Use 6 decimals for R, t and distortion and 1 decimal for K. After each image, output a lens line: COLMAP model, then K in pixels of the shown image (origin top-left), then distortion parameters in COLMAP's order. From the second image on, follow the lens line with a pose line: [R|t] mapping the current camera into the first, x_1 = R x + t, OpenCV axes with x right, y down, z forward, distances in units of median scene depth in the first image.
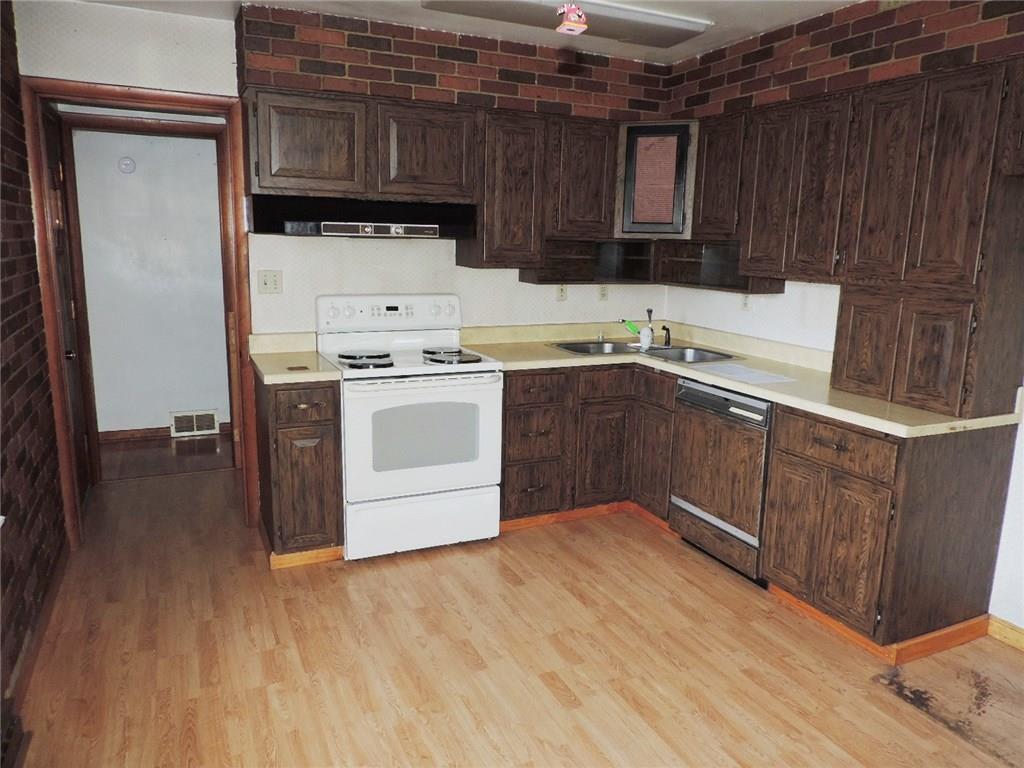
lens RADIAL K [[723.4, 0, 512.7], [0, 723.4, 378.4], [0, 0, 1]] dist [-0.020065, 0.009143]
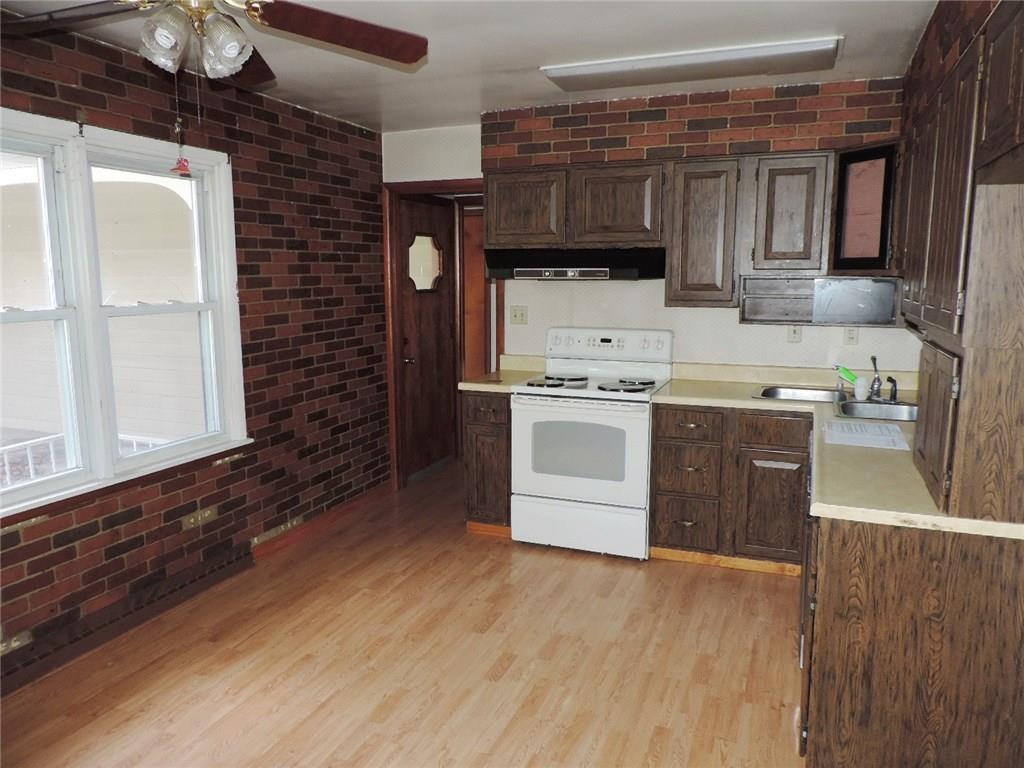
lens RADIAL K [[723.4, 0, 533.0], [0, 723.4, 378.1], [0, 0, 1]] dist [-0.020065, 0.009143]
pose [[0.696126, 0.081990, -0.713222, 0.636680], [-0.119533, 0.992827, -0.002535, -0.022901], [0.707898, 0.087018, 0.700933, 0.130675]]
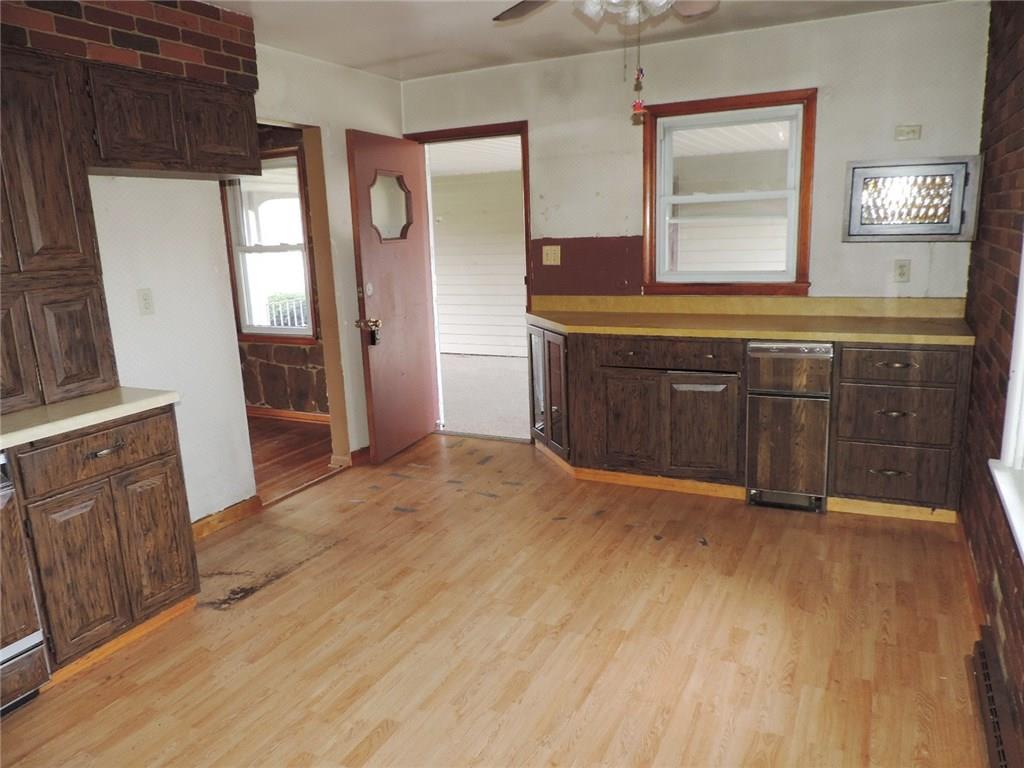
lens RADIAL K [[723.4, 0, 520.3], [0, 723.4, 393.6], [0, 0, 1]] dist [-0.020065, 0.009143]
pose [[-0.622055, -0.169191, 0.764475, -0.450904], [0.177279, 0.920583, 0.347993, -0.157837], [-0.762640, 0.351996, -0.542659, 0.846396]]
